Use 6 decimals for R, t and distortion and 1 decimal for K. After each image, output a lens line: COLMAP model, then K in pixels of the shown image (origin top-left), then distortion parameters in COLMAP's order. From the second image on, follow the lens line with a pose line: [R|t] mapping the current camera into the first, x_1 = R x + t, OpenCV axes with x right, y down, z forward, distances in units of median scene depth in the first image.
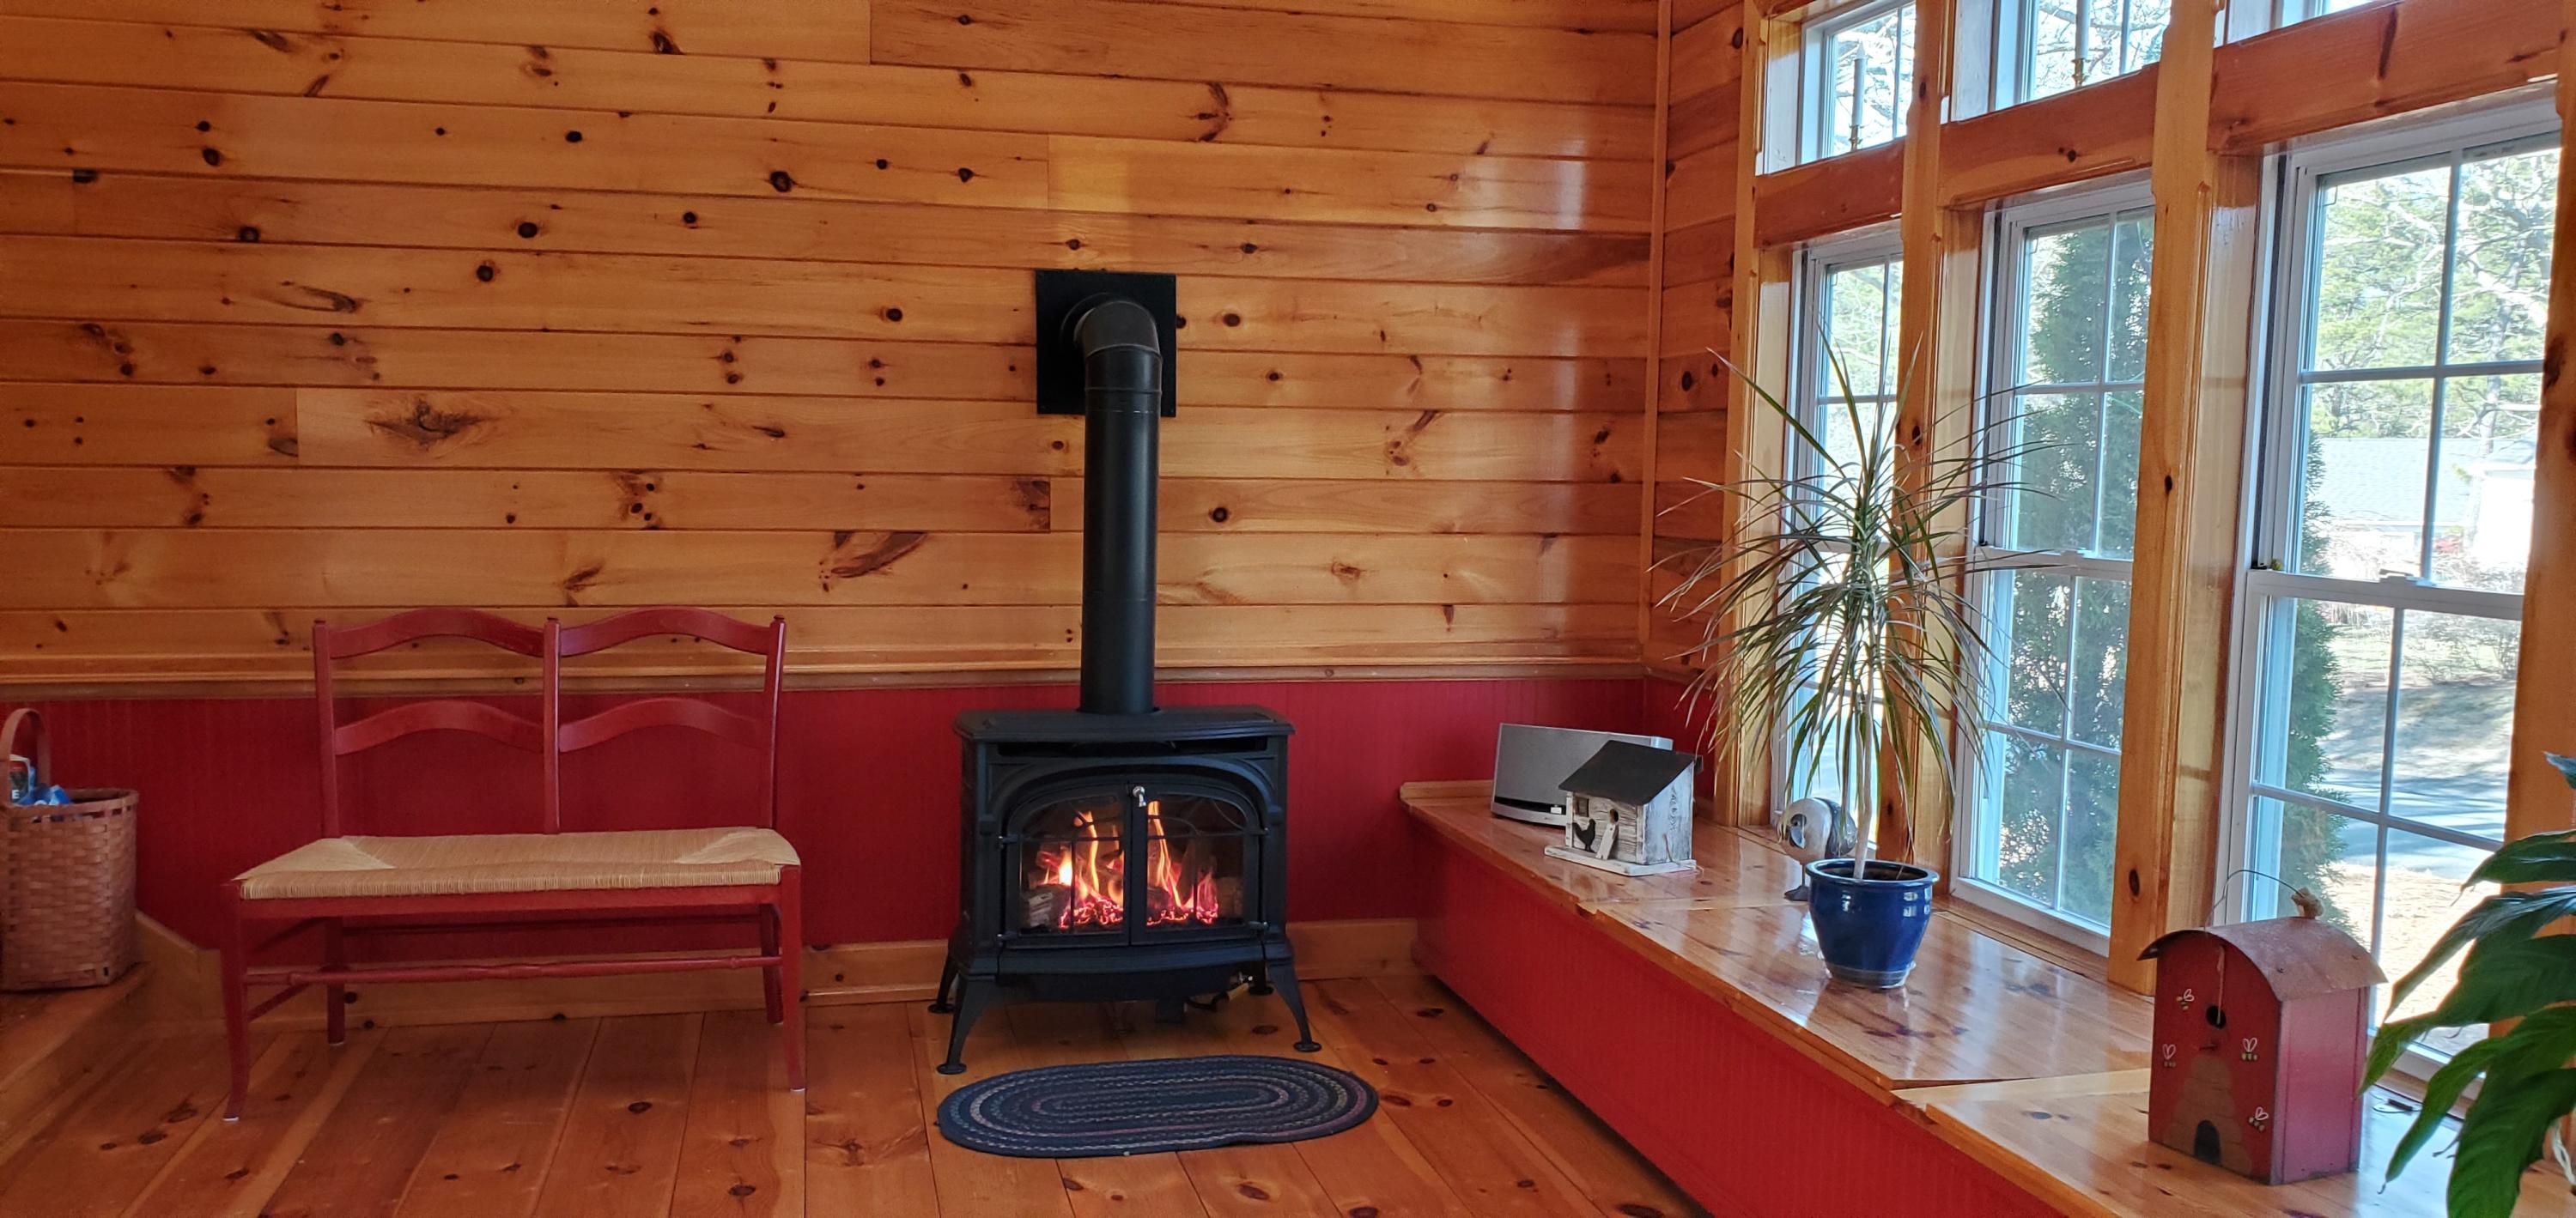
lens RADIAL K [[2048.9, 0, 1288.0], [0, 2048.9, 609.0], [0, 0, 1]] dist [0.107747, -0.001168]
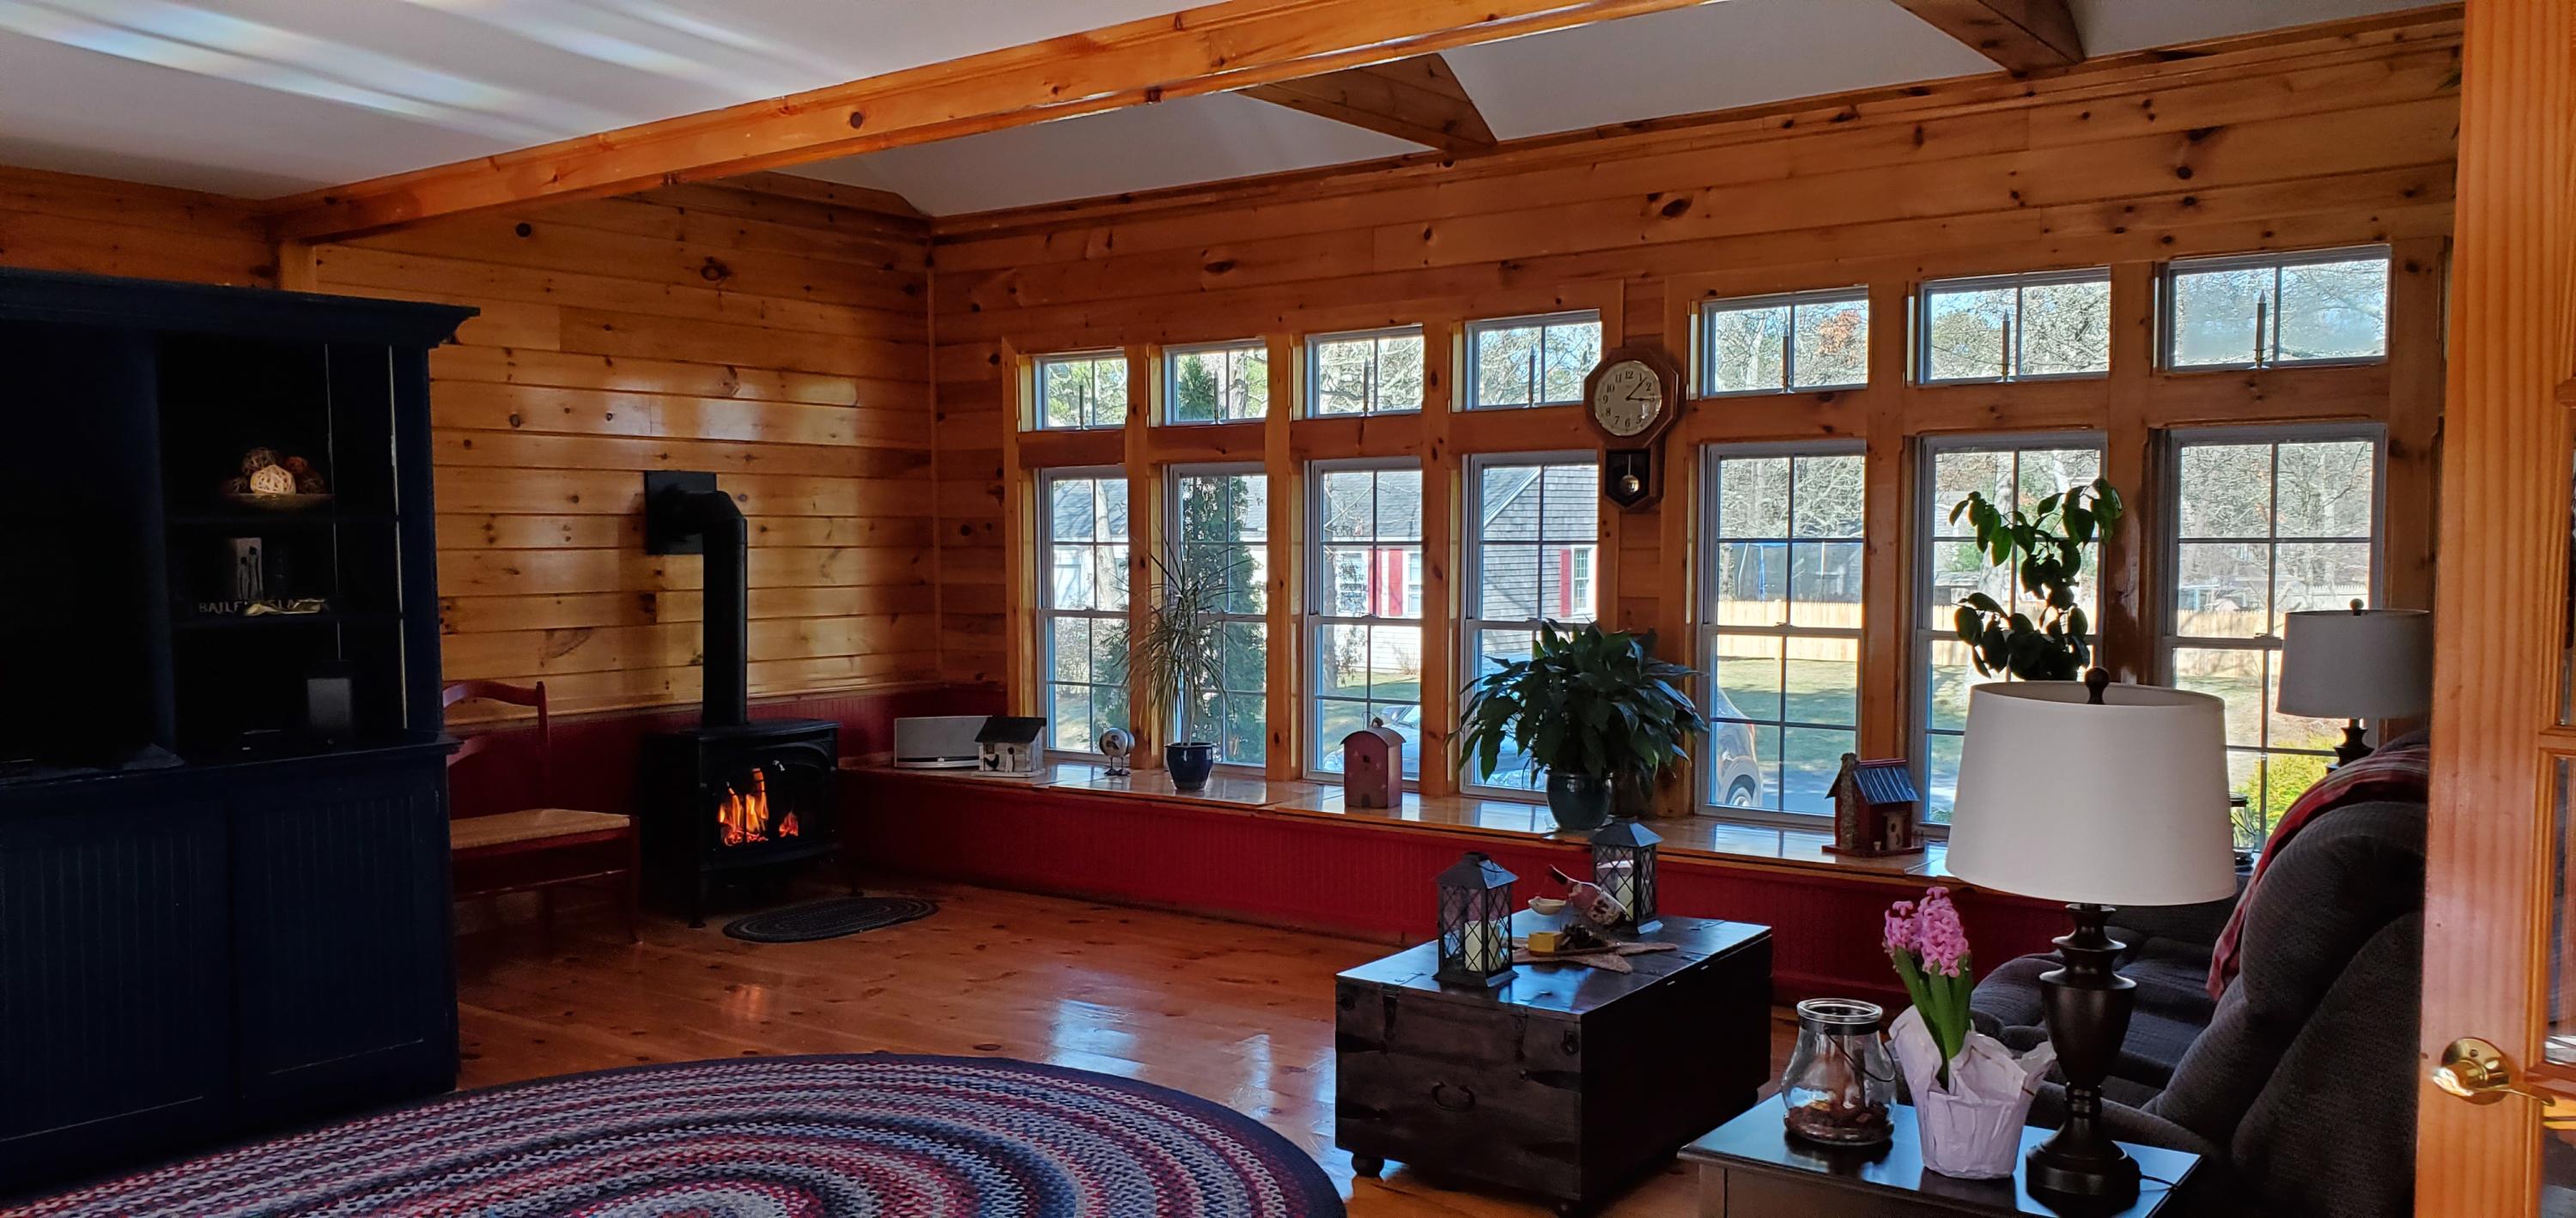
lens RADIAL K [[2048.9, 0, 1288.0], [0, 2048.9, 609.0], [0, 0, 1]] dist [0.107747, -0.001168]
pose [[0.754515, -0.039606, 0.655087, -0.874411], [0.062497, 0.997977, -0.011647, 0.001622], [-0.653301, 0.049729, 0.755464, -0.653630]]
